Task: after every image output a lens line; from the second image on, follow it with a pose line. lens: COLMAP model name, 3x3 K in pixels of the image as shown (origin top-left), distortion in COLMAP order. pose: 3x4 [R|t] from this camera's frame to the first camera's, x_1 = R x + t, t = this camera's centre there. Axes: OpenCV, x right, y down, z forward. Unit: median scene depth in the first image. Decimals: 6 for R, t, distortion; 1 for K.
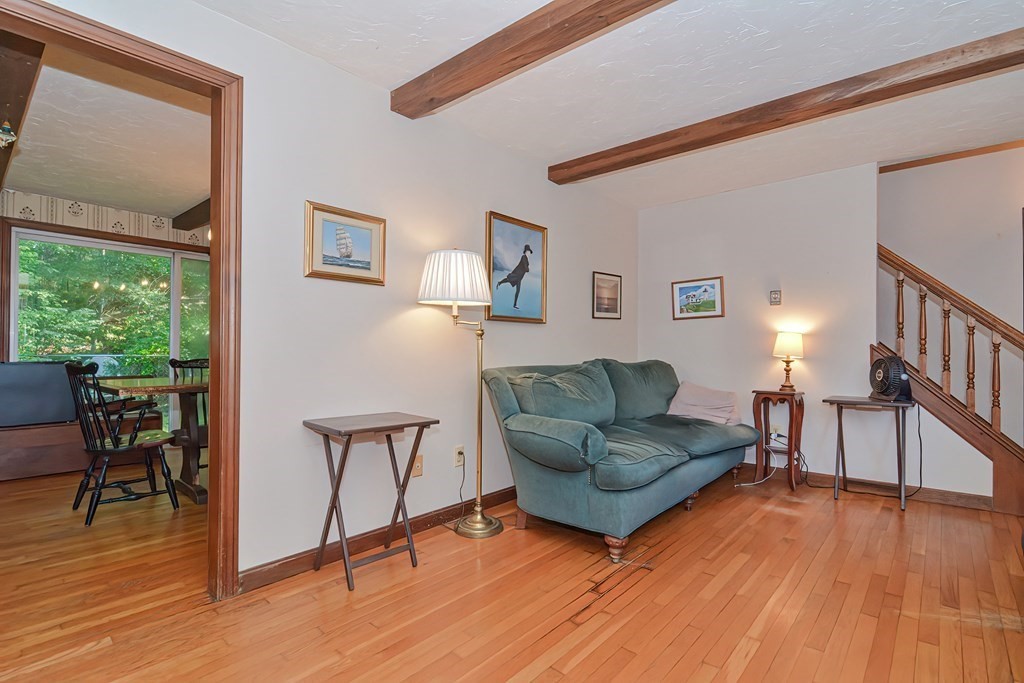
lens RADIAL K [[500.5, 0, 521.3], [0, 500.5, 340.9], [0, 0, 1]] dist [0.000772, -0.001008]
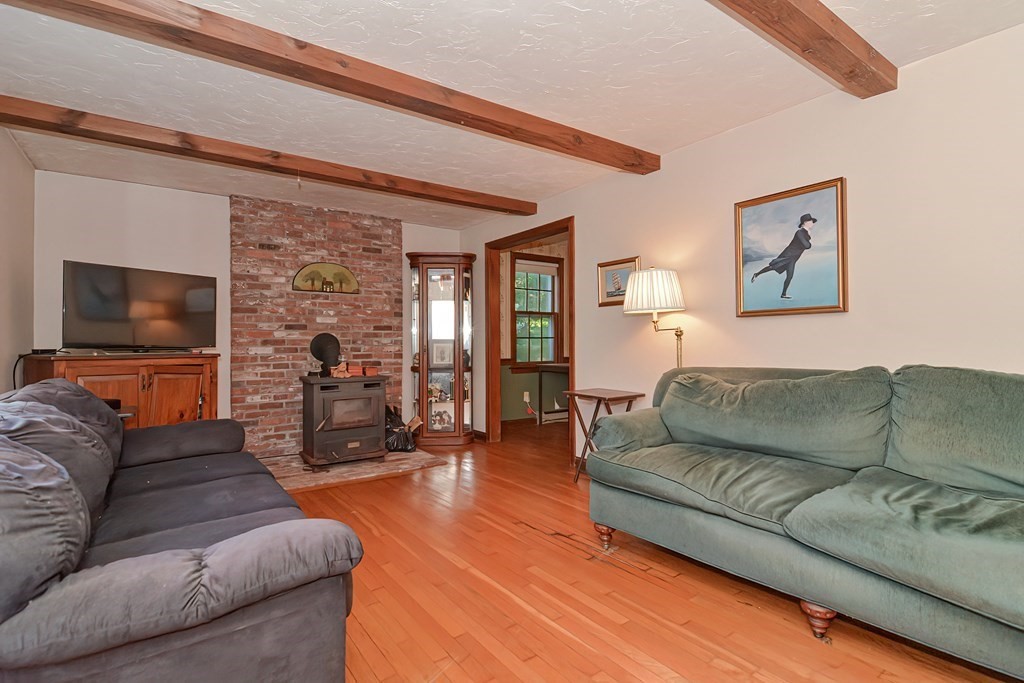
lens RADIAL K [[500.5, 0, 521.3], [0, 500.5, 340.9], [0, 0, 1]] dist [0.000772, -0.001008]
pose [[-0.230689, -0.005545, -0.973012, 0.935128], [0.025945, 0.999593, -0.011848, 0.004110], [0.972682, -0.027978, -0.230451, 0.790650]]
